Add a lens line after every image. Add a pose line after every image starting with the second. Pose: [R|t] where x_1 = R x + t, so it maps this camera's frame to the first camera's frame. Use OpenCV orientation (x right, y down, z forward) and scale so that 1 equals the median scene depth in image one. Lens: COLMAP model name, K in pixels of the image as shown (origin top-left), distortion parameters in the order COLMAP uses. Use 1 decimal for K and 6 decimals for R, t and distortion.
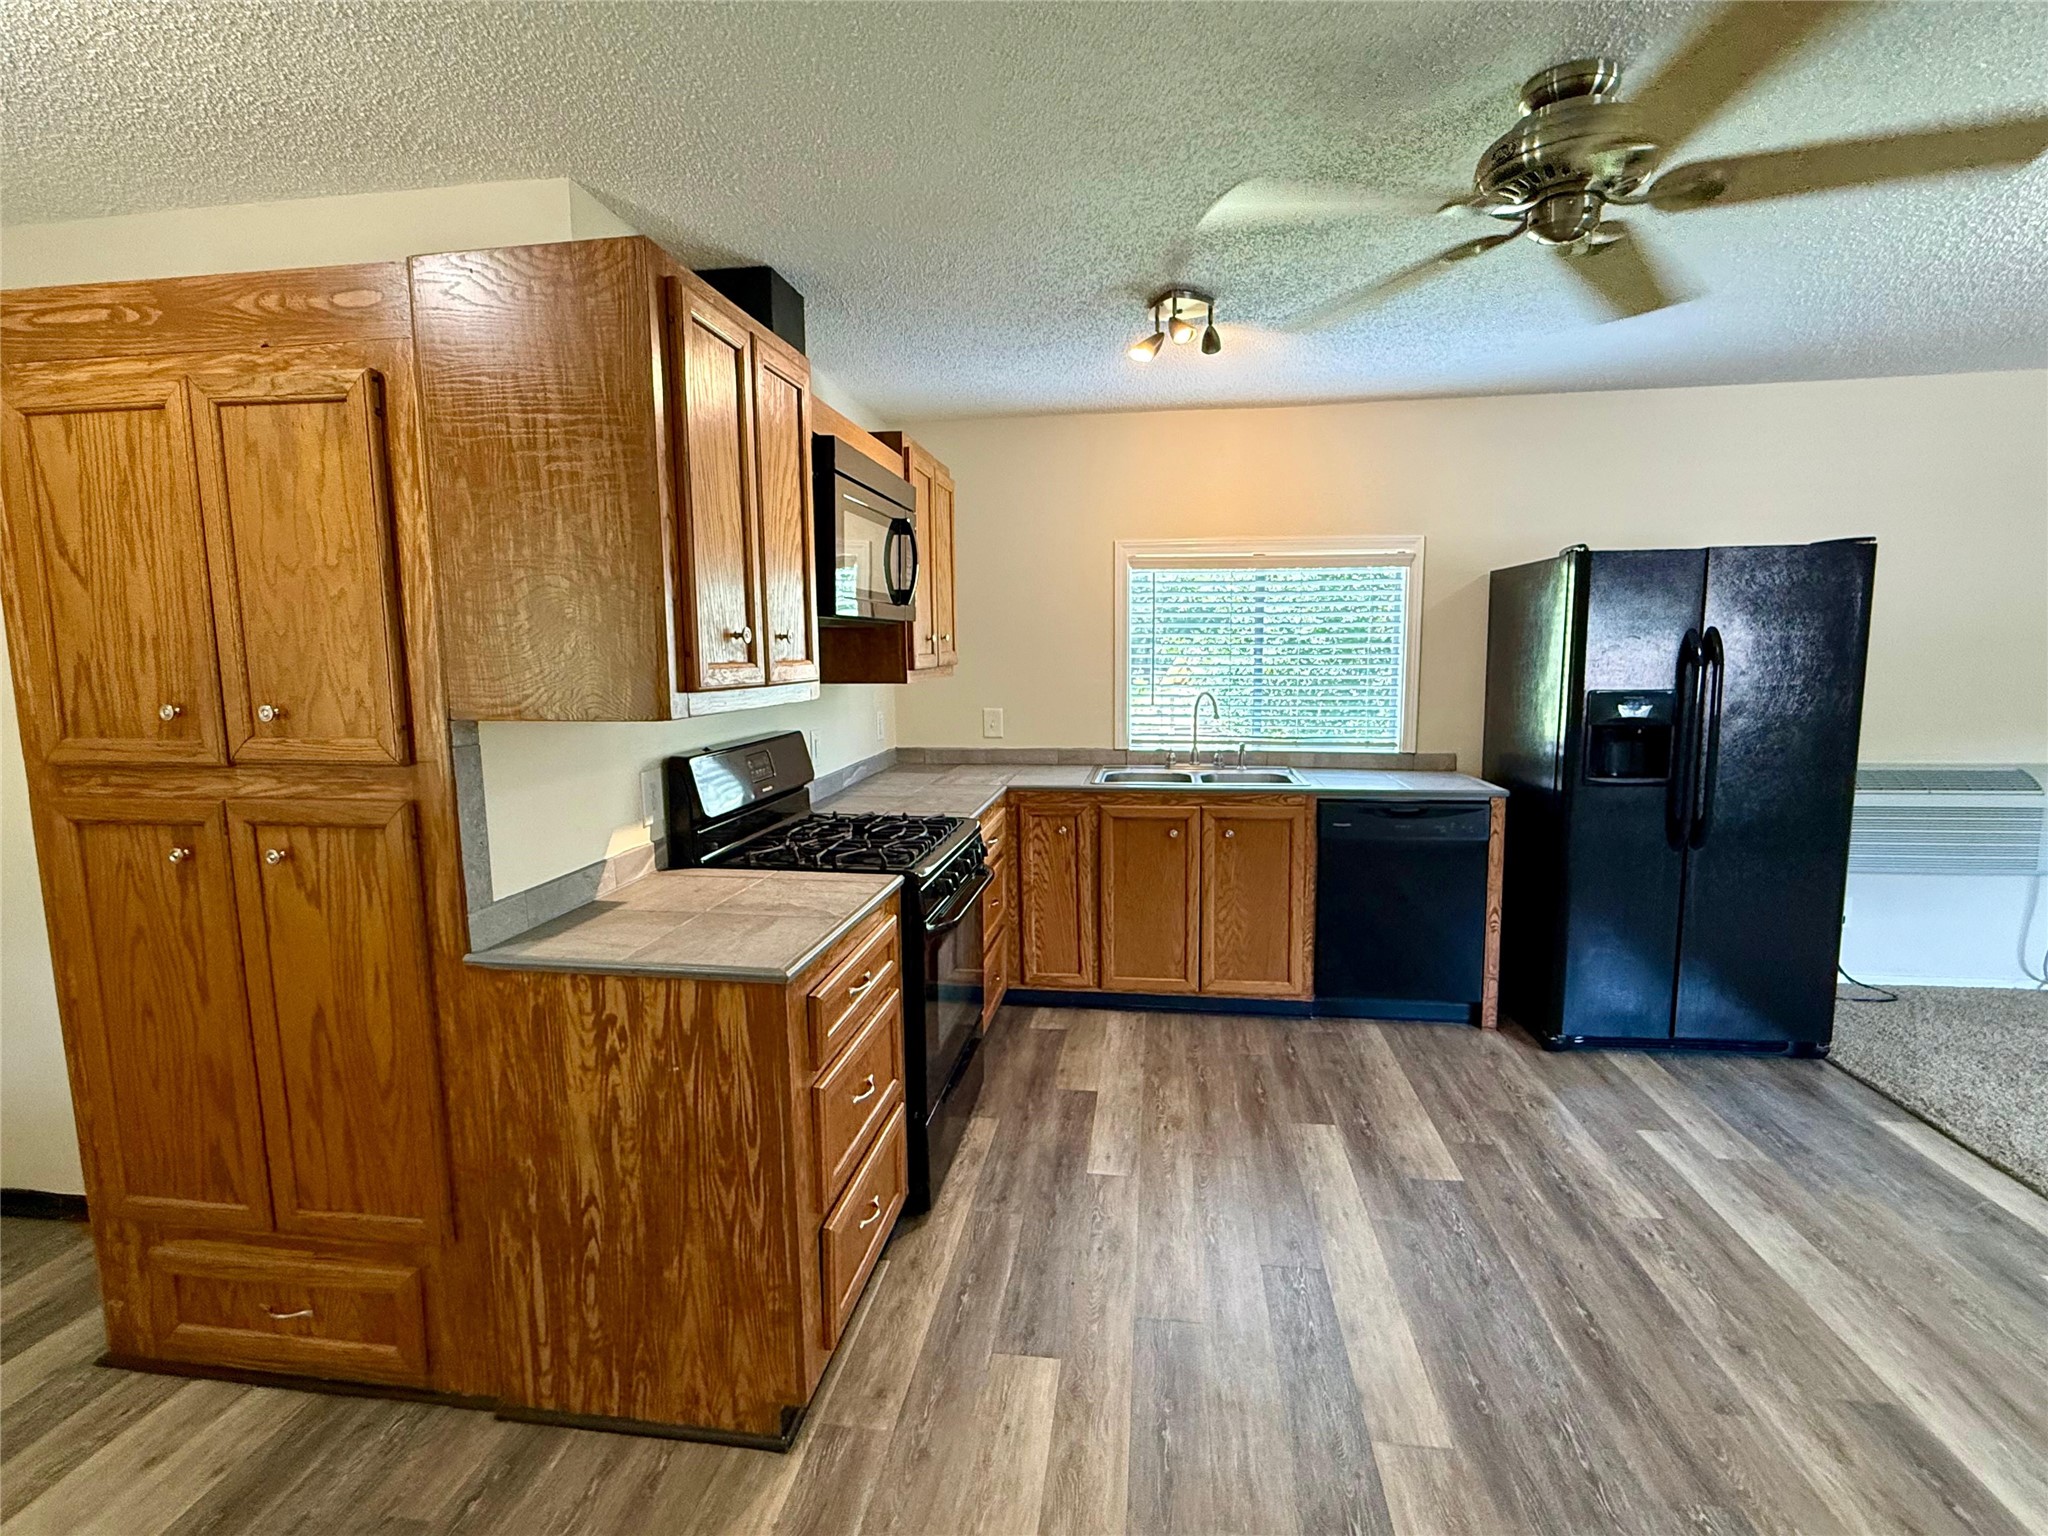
lens RADIAL K [[970.0, 0, 1030.6], [0, 970.0, 768.4], [0, 0, 1]] dist [0.000290, -0.000184]
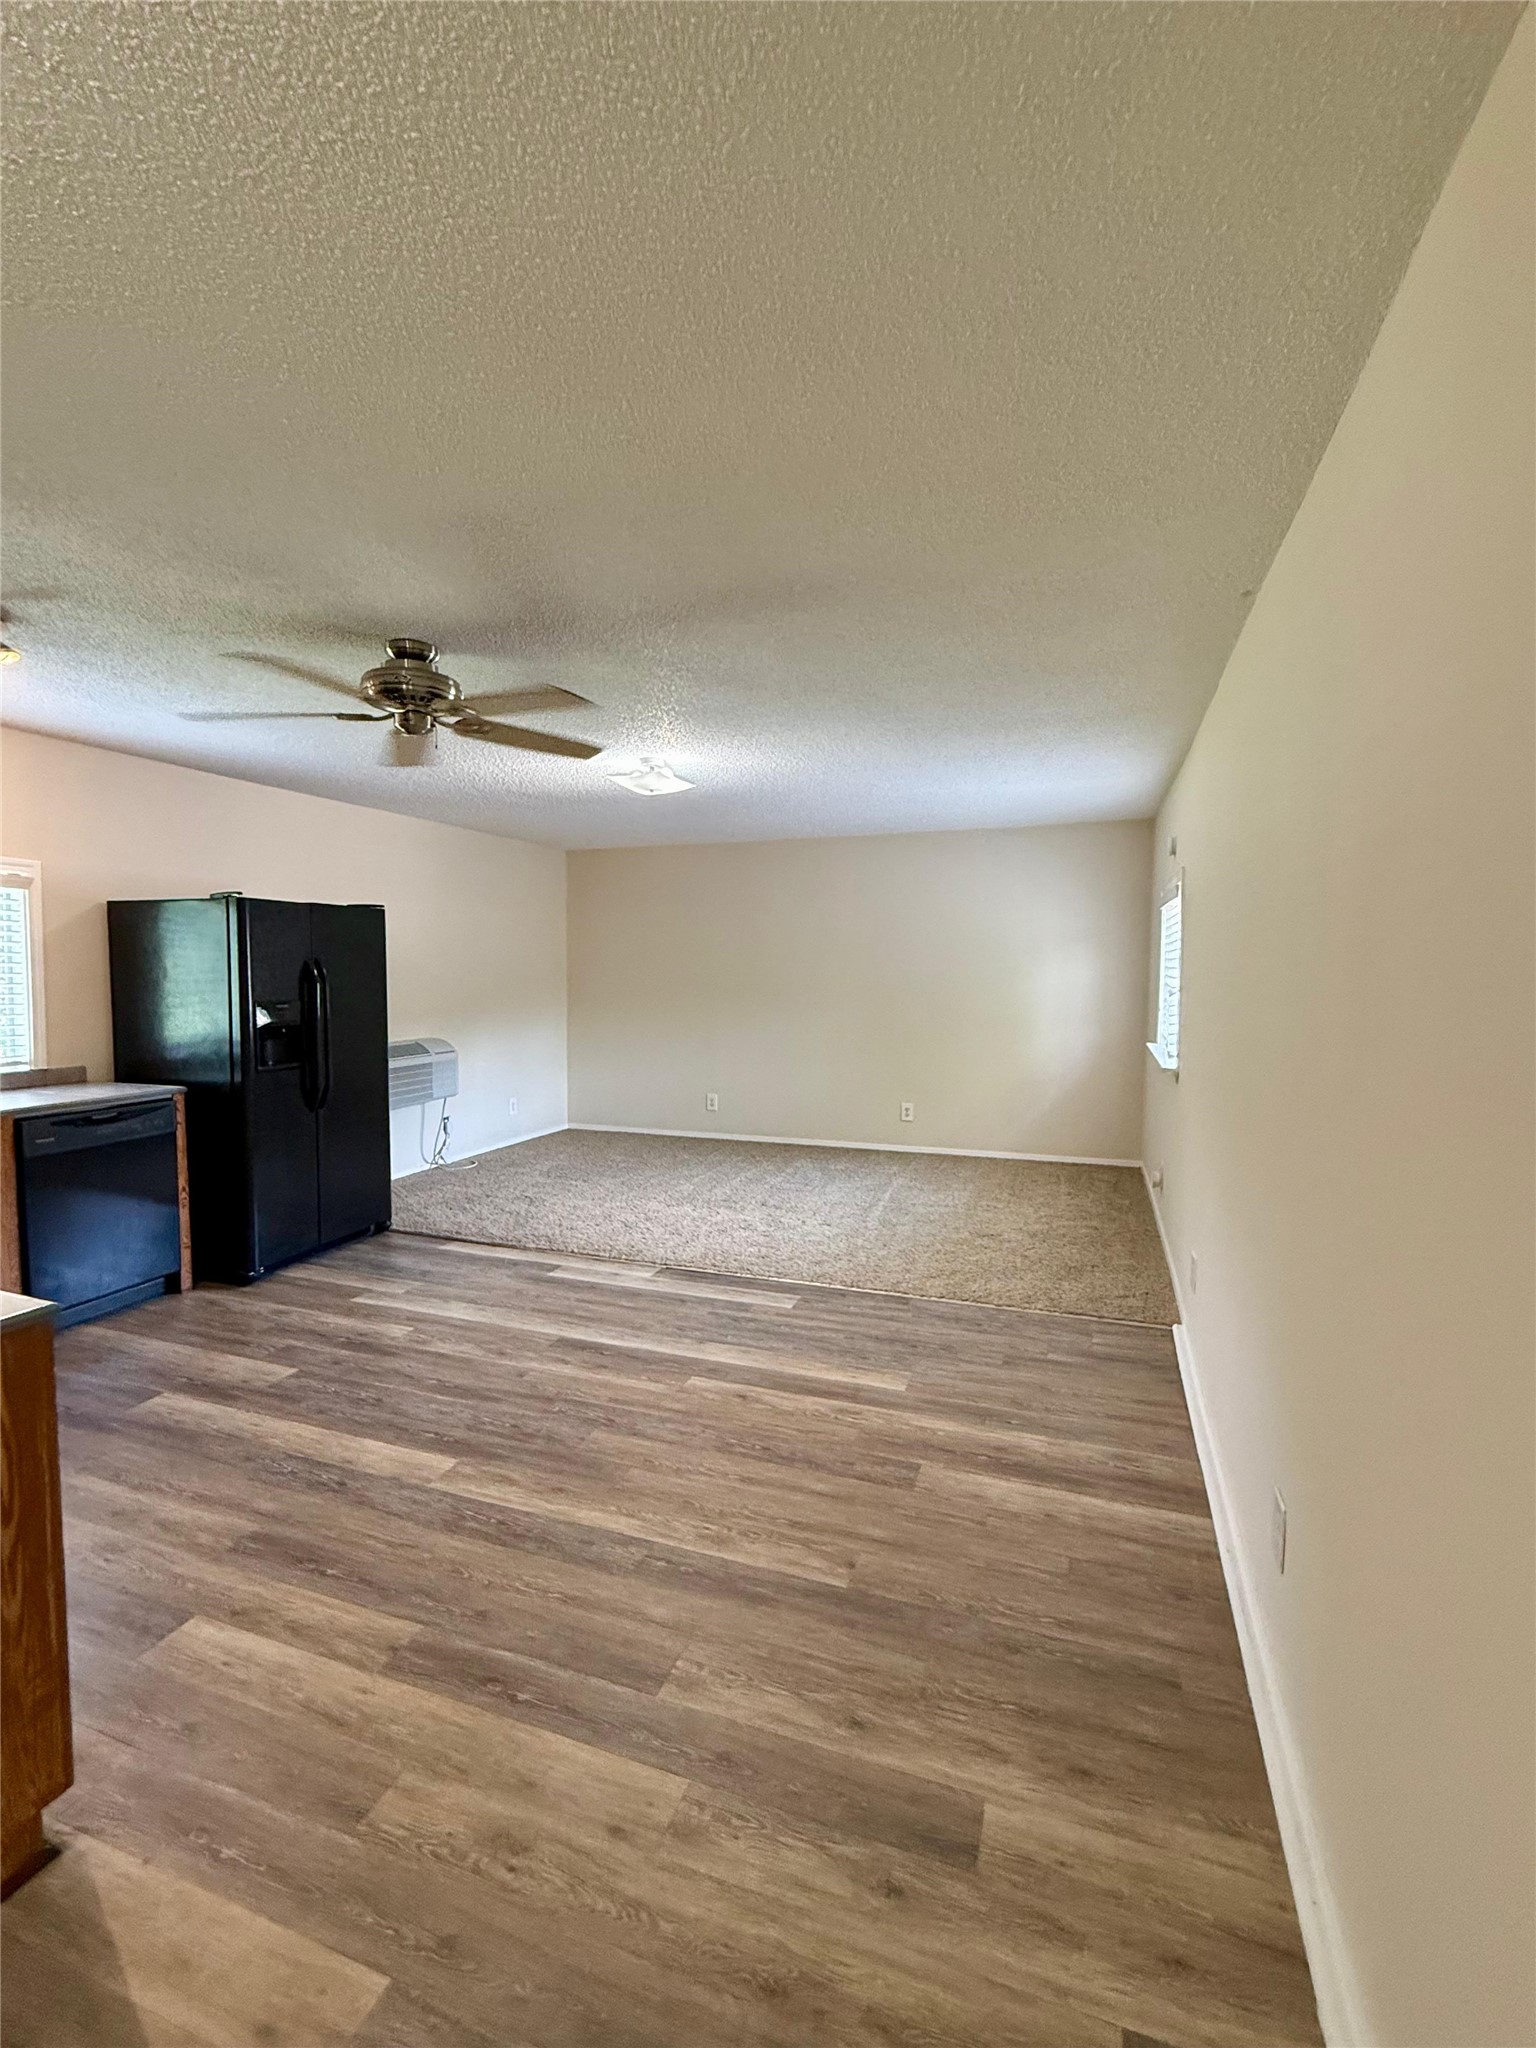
lens RADIAL K [[898.7, 0, 762.3], [0, 898.7, 1026.0], [0, 0, 1]] dist [0.002269, 0.000308]
pose [[0.209588, -0.049841, 0.976519, -0.863317], [0.109893, 0.993573, 0.027126, -0.007724], [-0.971595, 0.101628, 0.213718, 0.106276]]
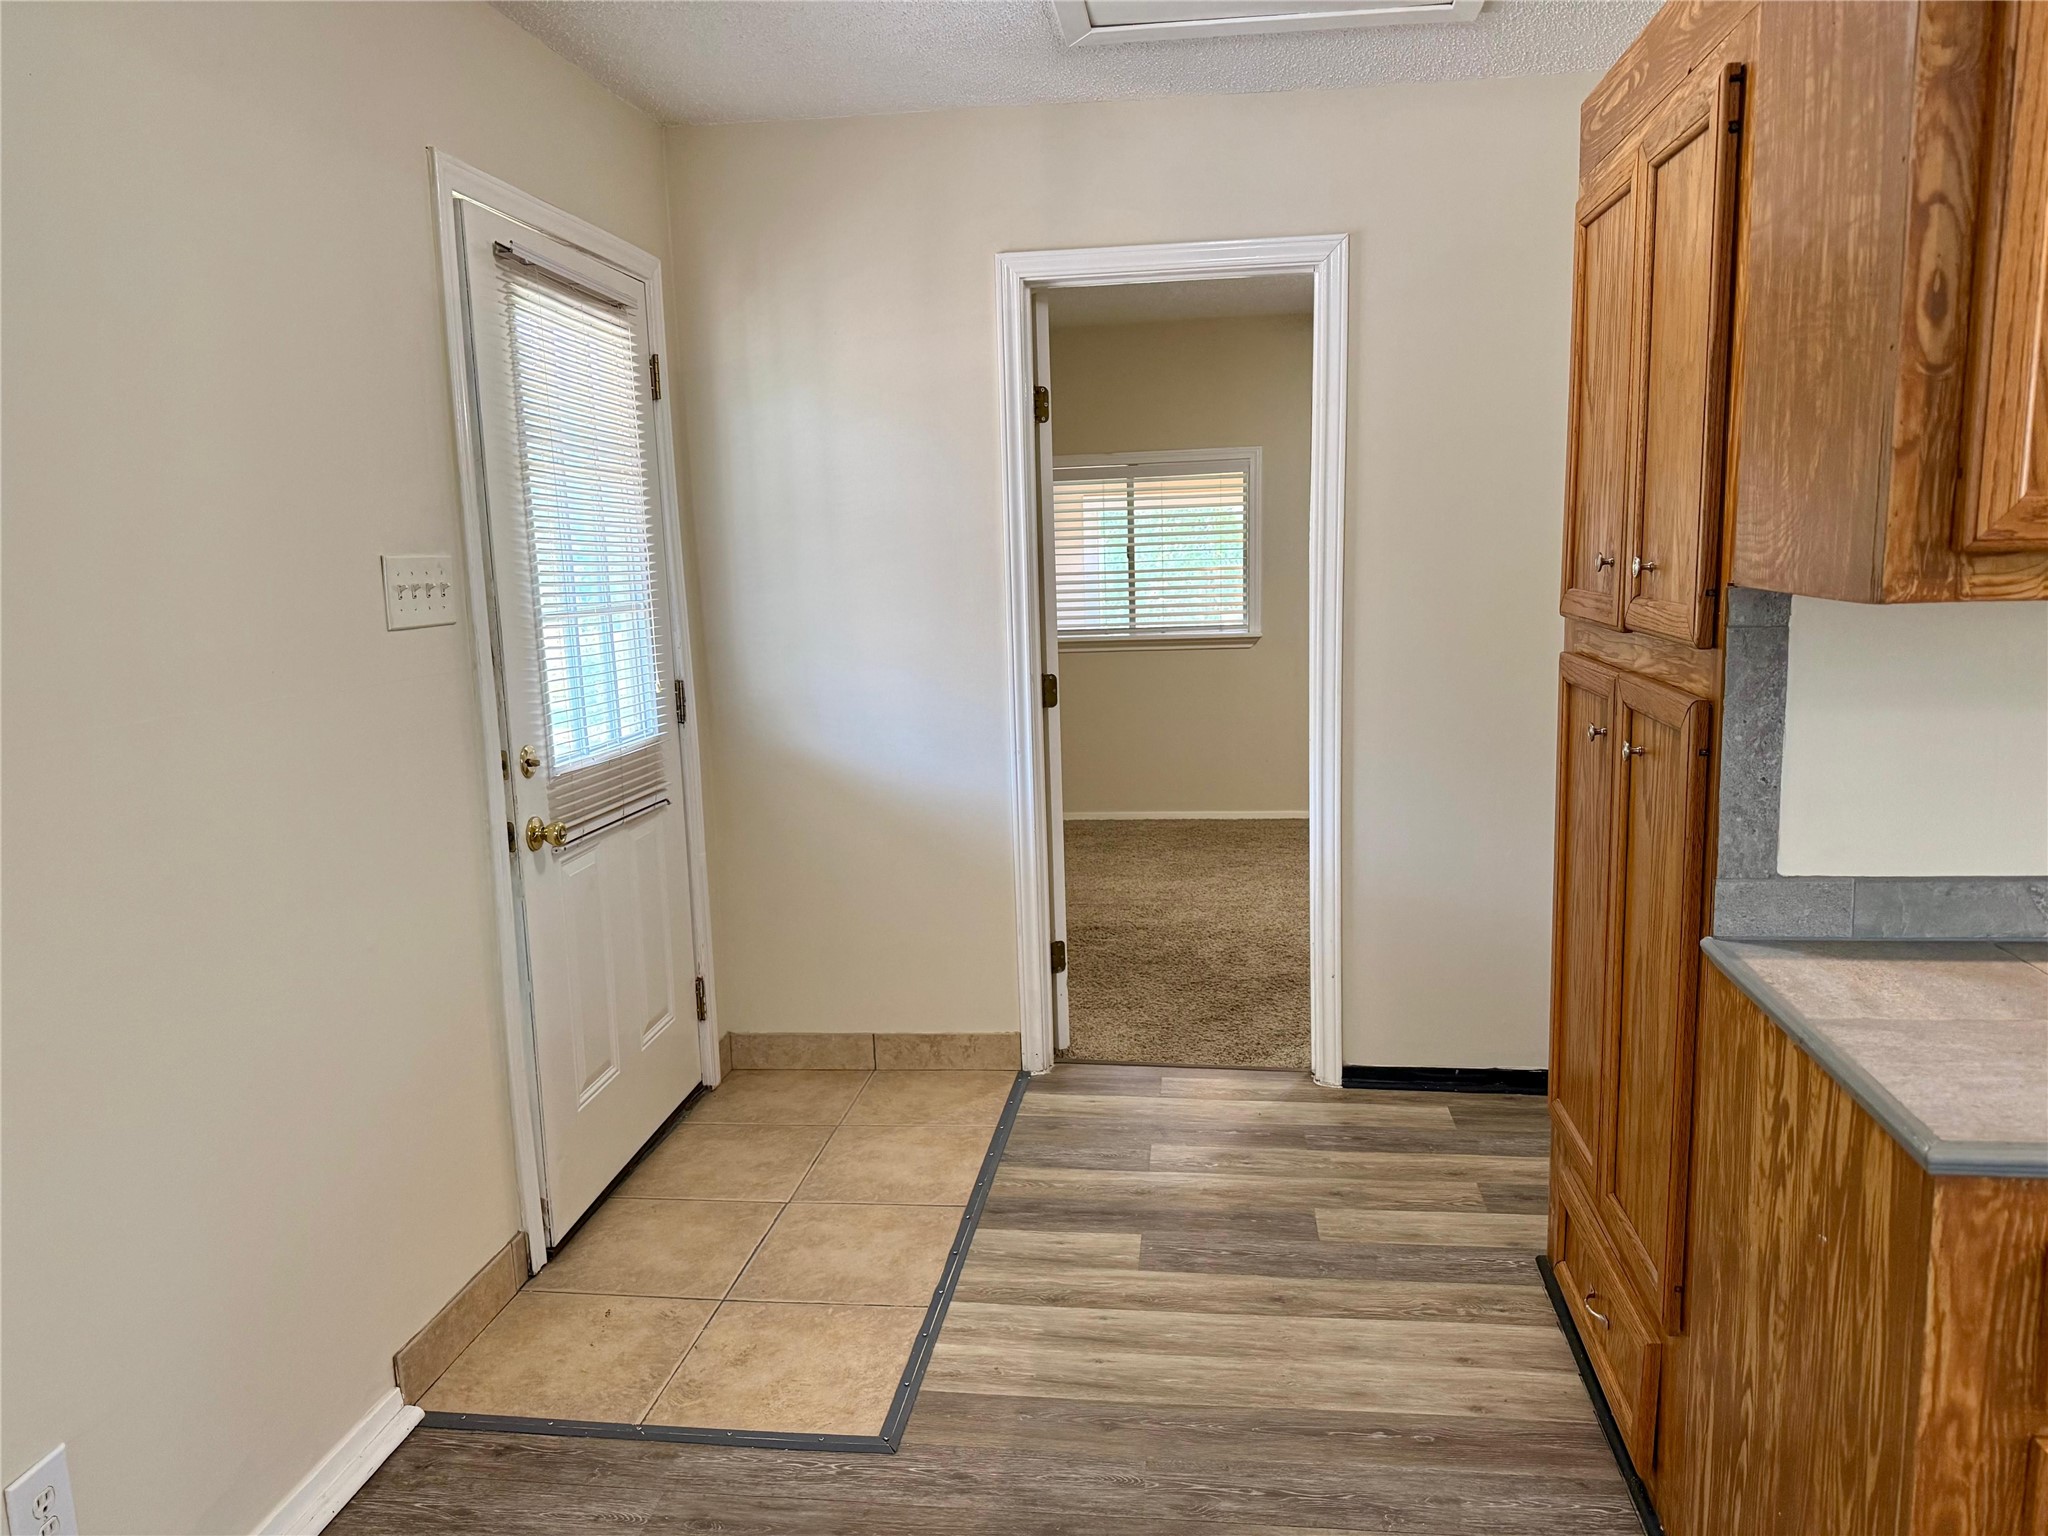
lens RADIAL K [[1443.6, 0, 1030.8], [0, 1443.6, 768.7], [0, 0, 1]] dist [0.006304, -0.012193]
pose [[0.007120, 0.168917, -0.985604, 0.367618], [-0.097013, 0.981097, 0.167444, -0.042370], [0.995258, 0.094424, 0.023373, 0.478314]]
